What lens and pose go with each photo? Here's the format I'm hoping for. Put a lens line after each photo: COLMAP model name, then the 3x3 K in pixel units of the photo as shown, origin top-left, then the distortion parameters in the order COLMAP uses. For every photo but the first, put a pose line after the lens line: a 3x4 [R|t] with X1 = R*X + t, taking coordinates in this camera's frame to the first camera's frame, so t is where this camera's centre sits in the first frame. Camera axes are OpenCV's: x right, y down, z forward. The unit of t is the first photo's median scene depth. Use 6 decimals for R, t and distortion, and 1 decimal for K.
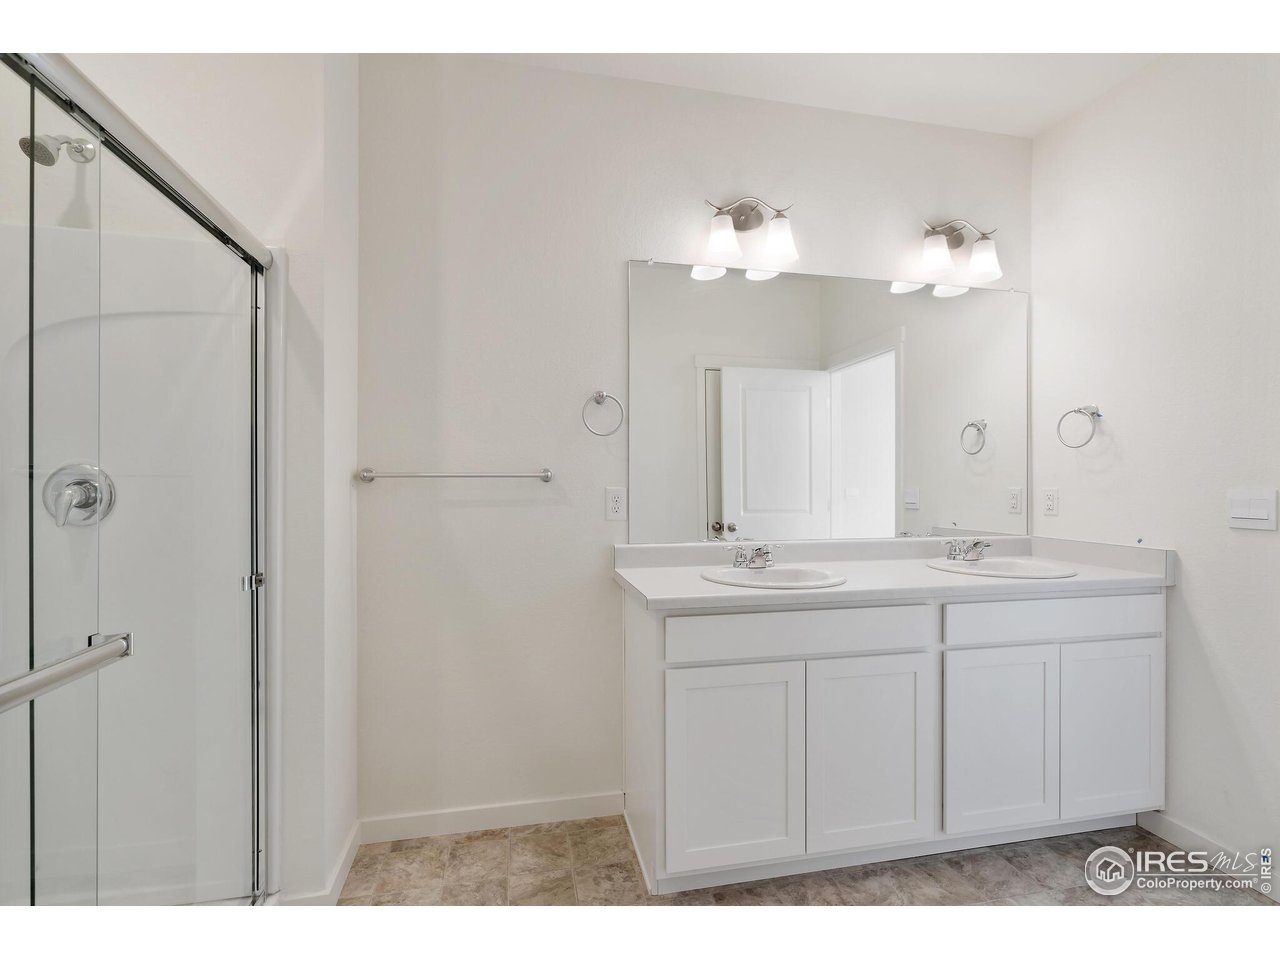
lens RADIAL K [[585.1, 0, 635.0], [0, 585.1, 484.6], [0, 0, 1]] dist [-0.002488, 0.000223]
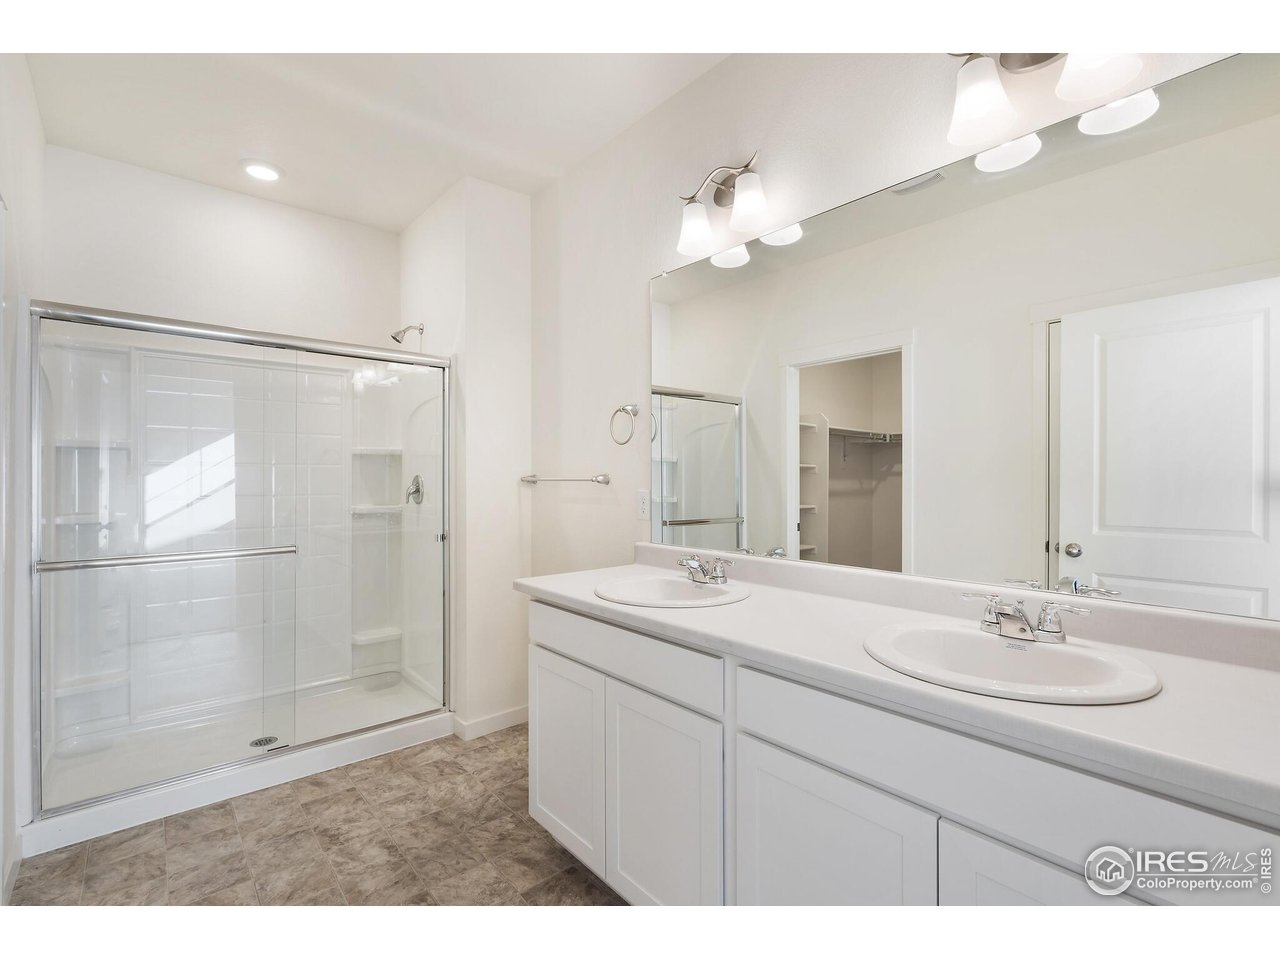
lens RADIAL K [[585.1, 0, 634.3], [0, 585.1, 481.8], [0, 0, 1]] dist [-0.002488, 0.000223]
pose [[0.489591, 0.000928, -0.871951, 1.004081], [0.001534, 0.999997, 0.001926, -0.012496], [0.871951, -0.002281, 0.489588, 0.491453]]
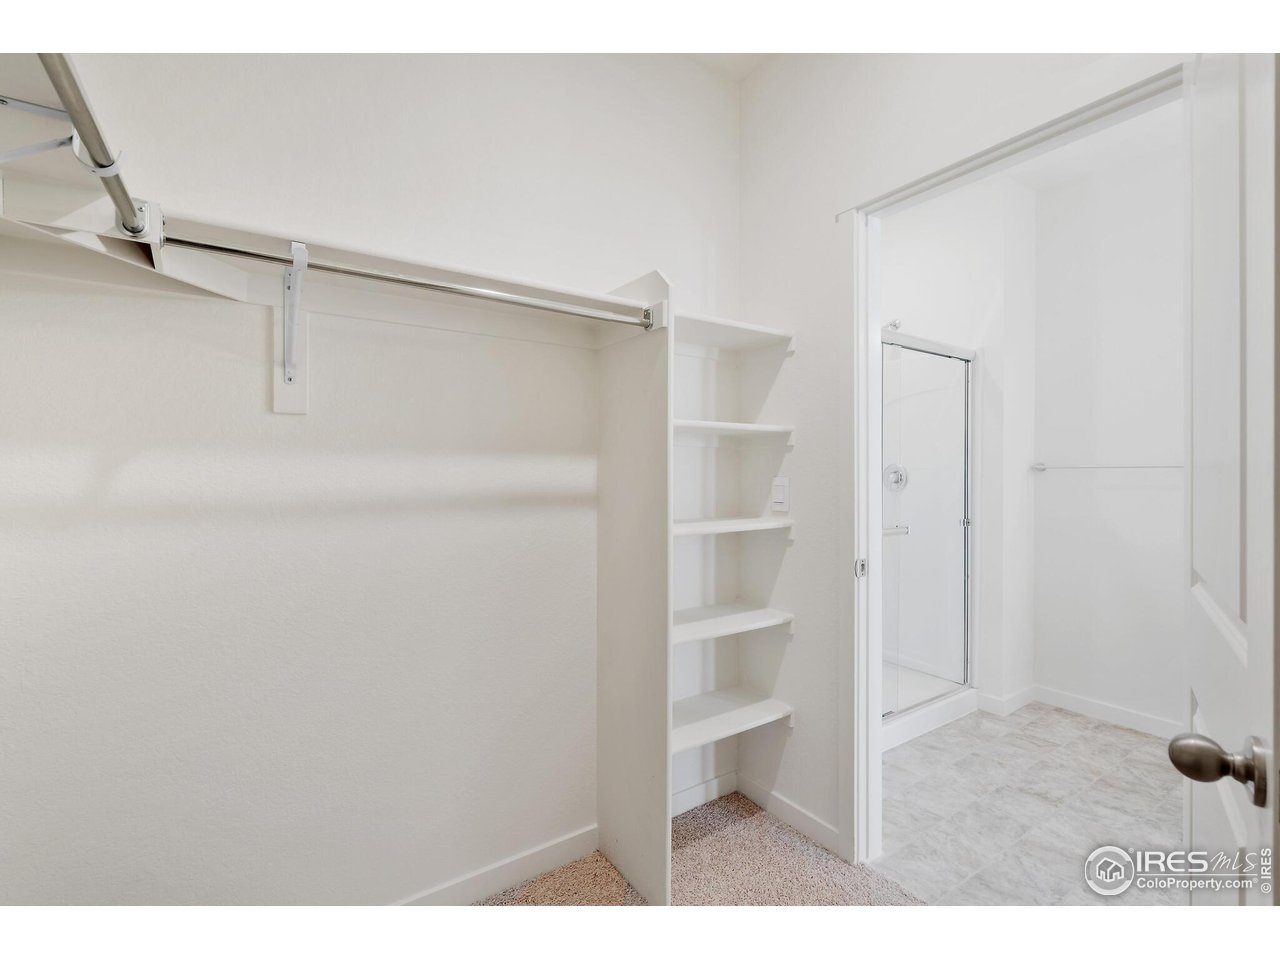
lens RADIAL K [[585.1, 0, 639.6], [0, 585.1, 472.8], [0, 0, 1]] dist [-0.002488, 0.000223]
pose [[0.382844, 0.000572, -0.923813, 0.582516], [-0.002800, 0.999996, -0.000541, 0.003255], [0.923809, 0.002793, 0.382844, -0.597505]]
